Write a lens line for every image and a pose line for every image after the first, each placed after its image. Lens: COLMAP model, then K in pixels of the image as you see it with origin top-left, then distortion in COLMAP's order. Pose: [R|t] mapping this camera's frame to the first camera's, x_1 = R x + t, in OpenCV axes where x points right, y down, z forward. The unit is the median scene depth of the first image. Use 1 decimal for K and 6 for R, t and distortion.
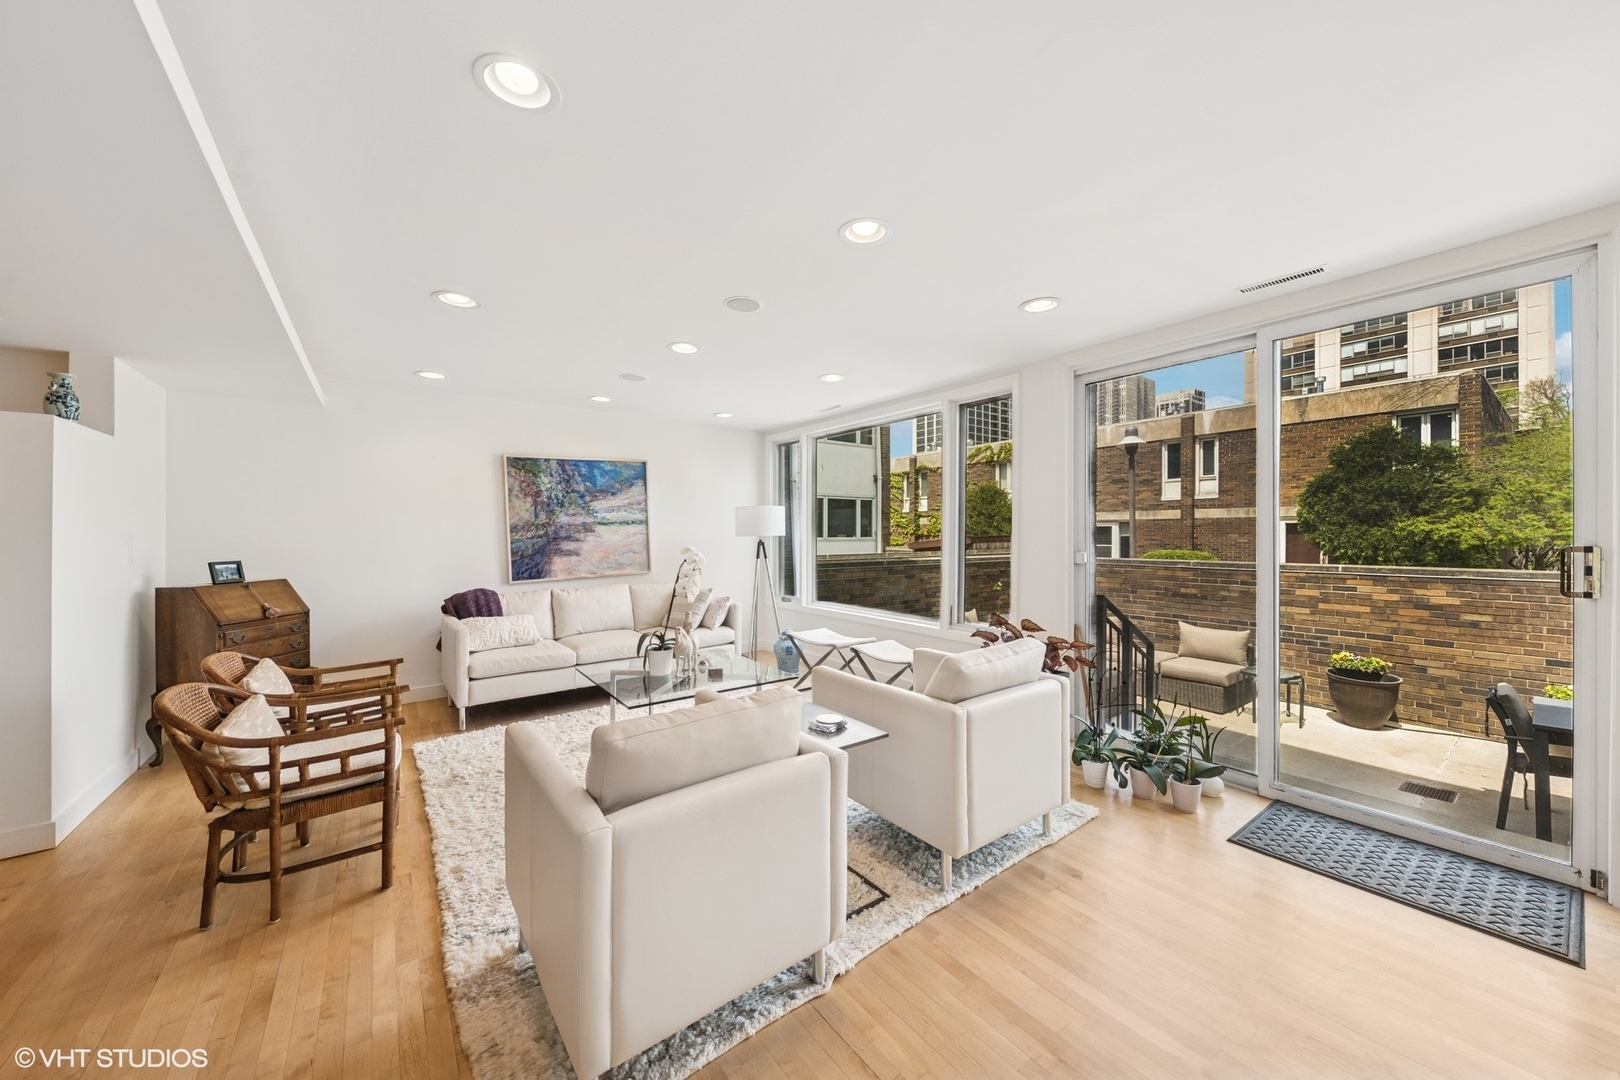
lens RADIAL K [[580.7, 0, 818.0], [0, 580.7, 537.4], [0, 0, 1]] dist [-0.000109, -0.001813]
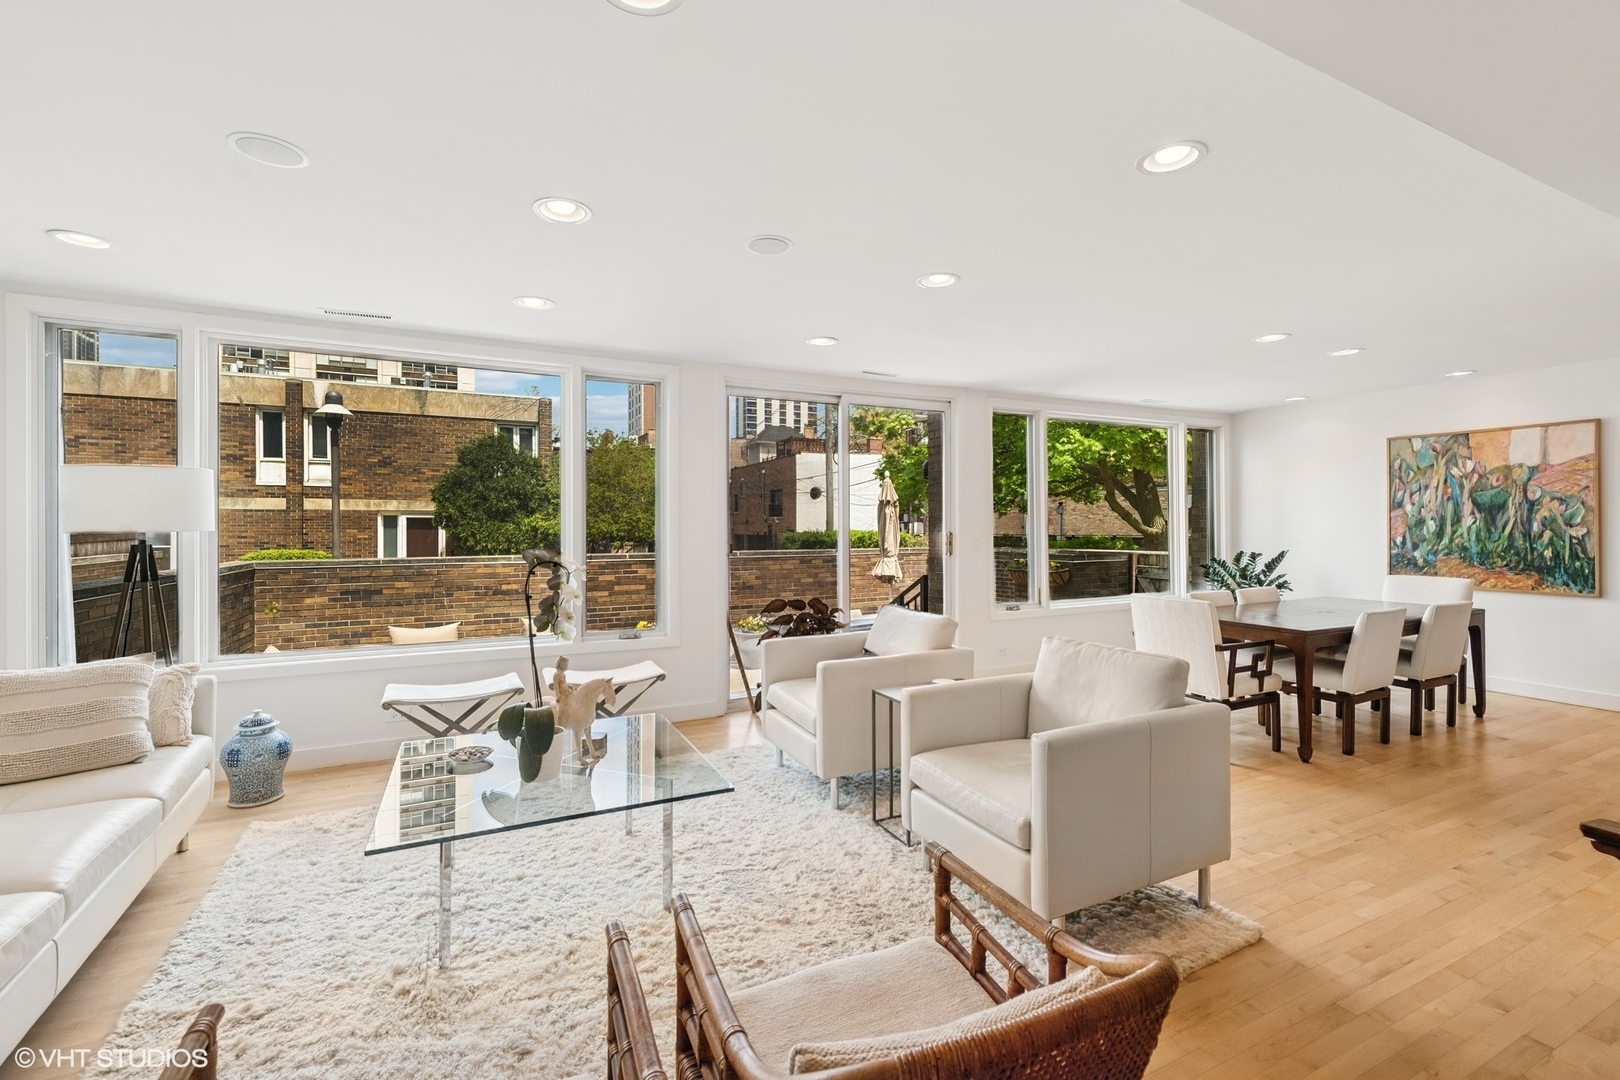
lens RADIAL K [[700.5, 0, 805.3], [0, 700.5, 525.7], [0, 0, 1]] dist [0.007417, -0.002844]
pose [[0.180142, 0.003677, 0.983634, -0.419435], [0.007761, 0.999957, -0.005159, -0.000283], [-0.983610, 0.008563, 0.180105, 0.301684]]
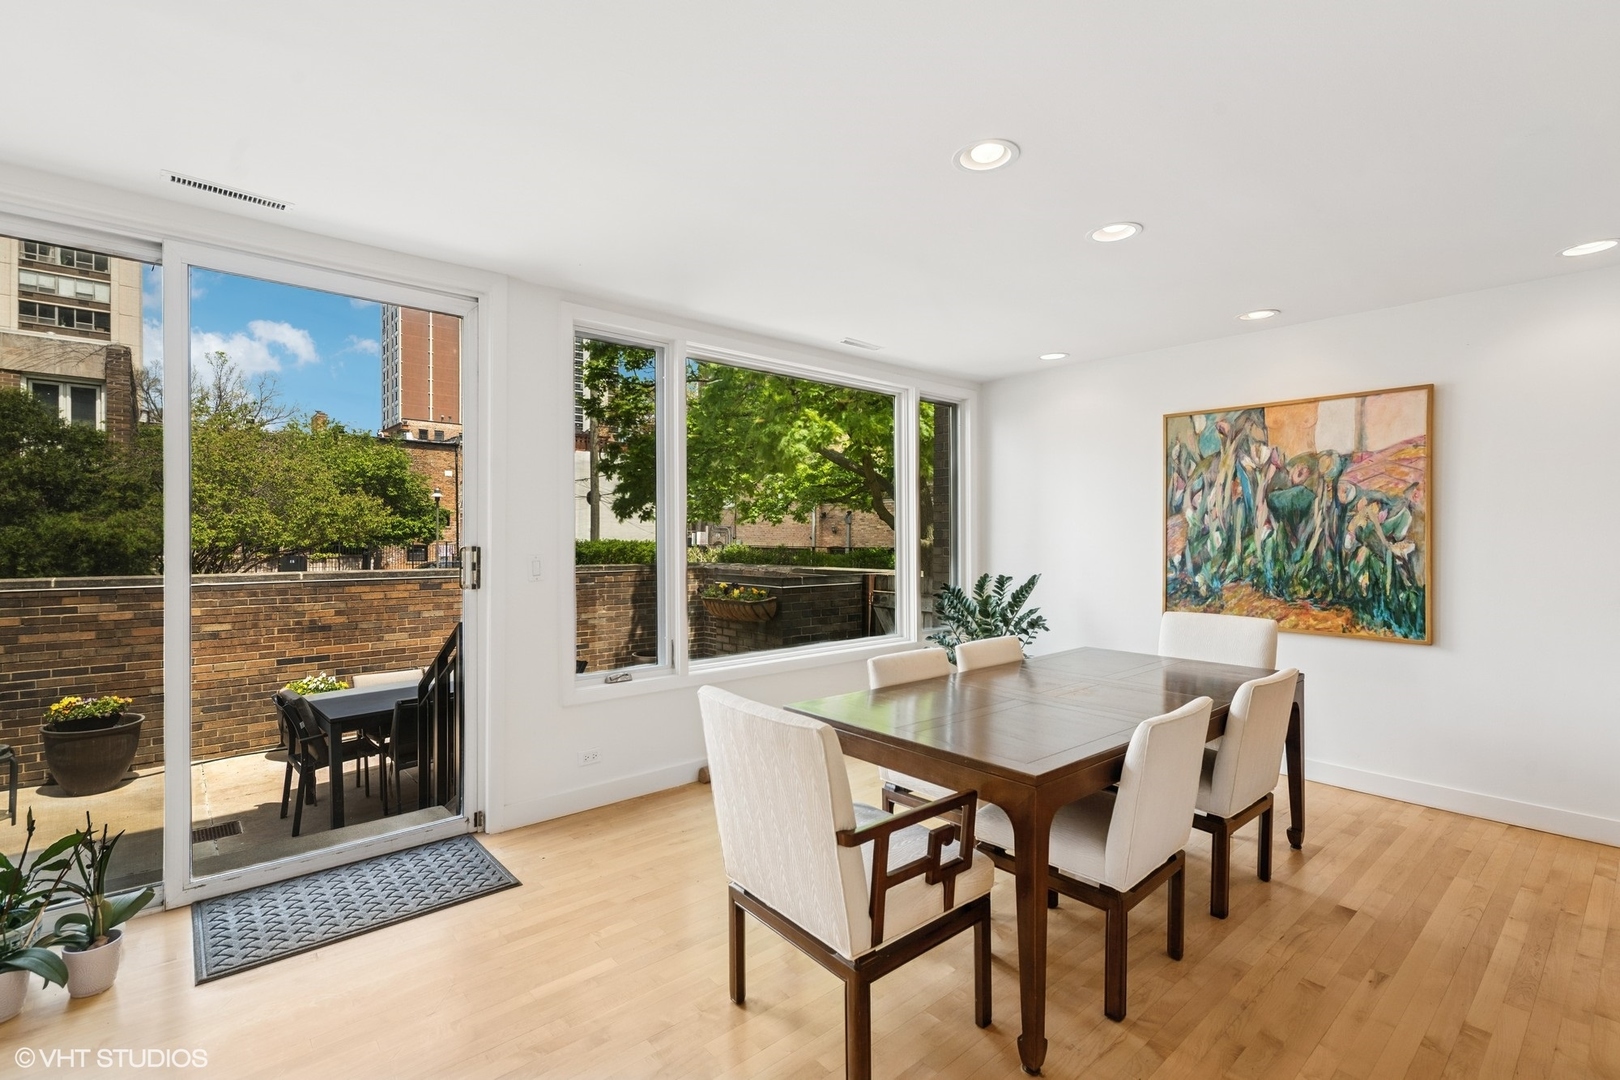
lens RADIAL K [[737.4, 0, 811.7], [0, 737.4, 537.2], [0, 0, 1]] dist [0.002458, 0.000317]
pose [[-0.086918, 0.002373, 0.996213, -0.078206], [0.001369, 0.999997, -0.002263, 0.000542], [-0.996215, 0.001167, -0.086921, 0.127118]]
